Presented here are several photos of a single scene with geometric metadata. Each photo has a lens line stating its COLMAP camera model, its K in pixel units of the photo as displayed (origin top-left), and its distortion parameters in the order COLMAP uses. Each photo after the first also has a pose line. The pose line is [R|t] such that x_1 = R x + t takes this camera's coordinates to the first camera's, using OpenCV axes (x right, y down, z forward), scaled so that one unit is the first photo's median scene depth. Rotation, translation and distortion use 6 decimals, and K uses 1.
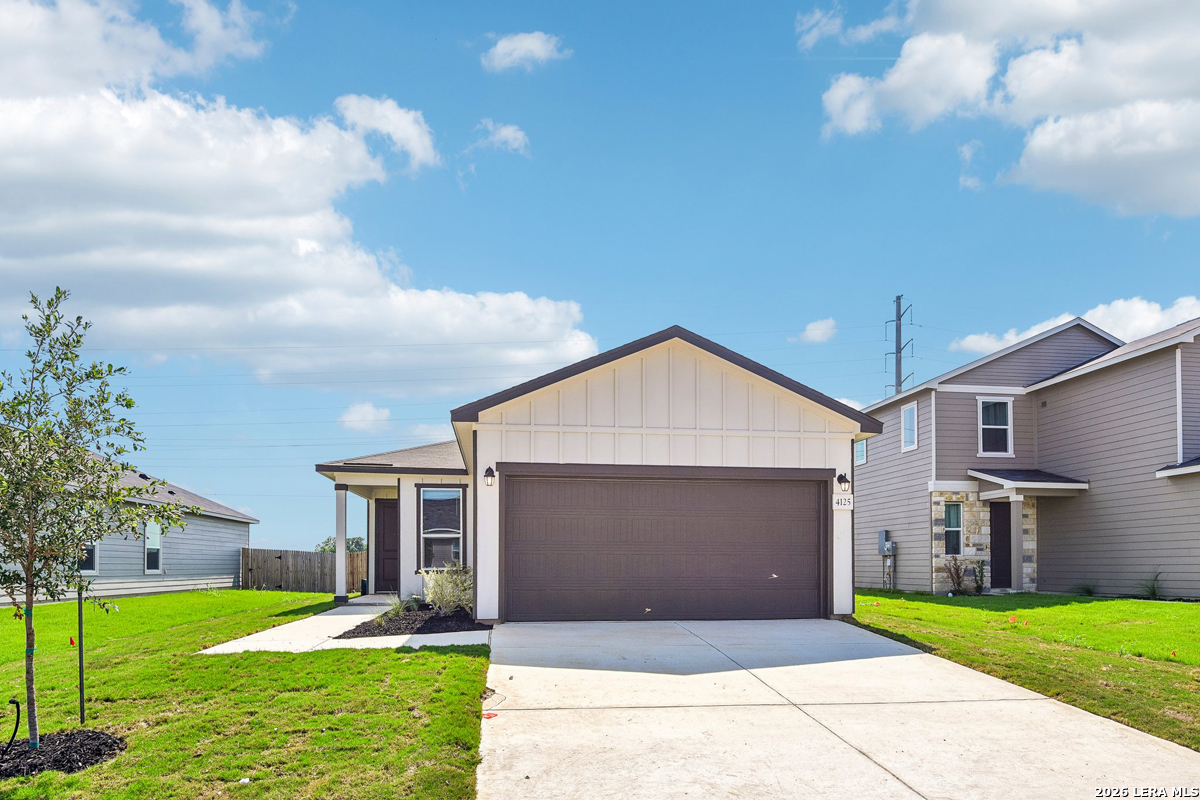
lens RADIAL K [[609.0, 0, 635.7], [0, 609.0, 417.7], [0, 0, 1]] dist [0.000599, -0.012379]
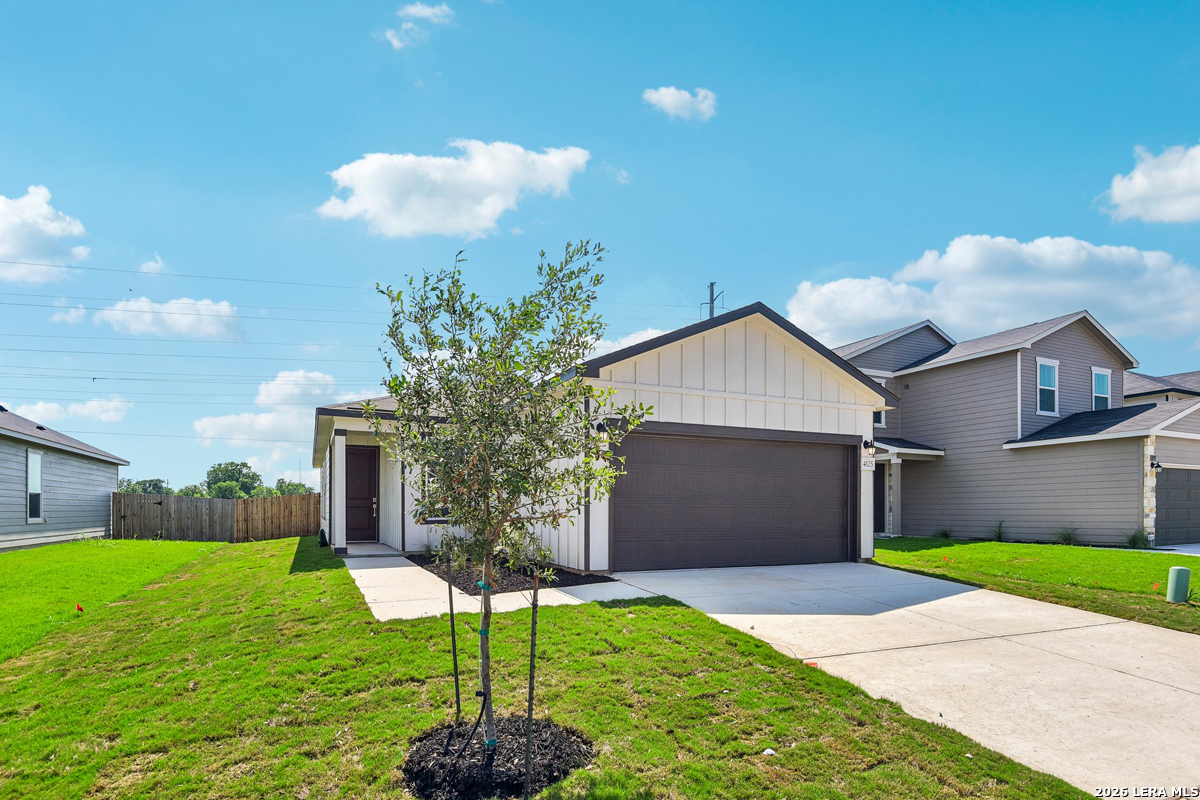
lens RADIAL K [[560.2, 0, 599.7], [0, 560.2, 383.5], [0, 0, 1]] dist [-0.003593, -0.006204]
pose [[0.963978, 0.061317, 0.258818, -0.307902], [-0.065273, 0.997845, 0.006708, 0.005981], [-0.257849, -0.023361, 0.965903, 0.057596]]
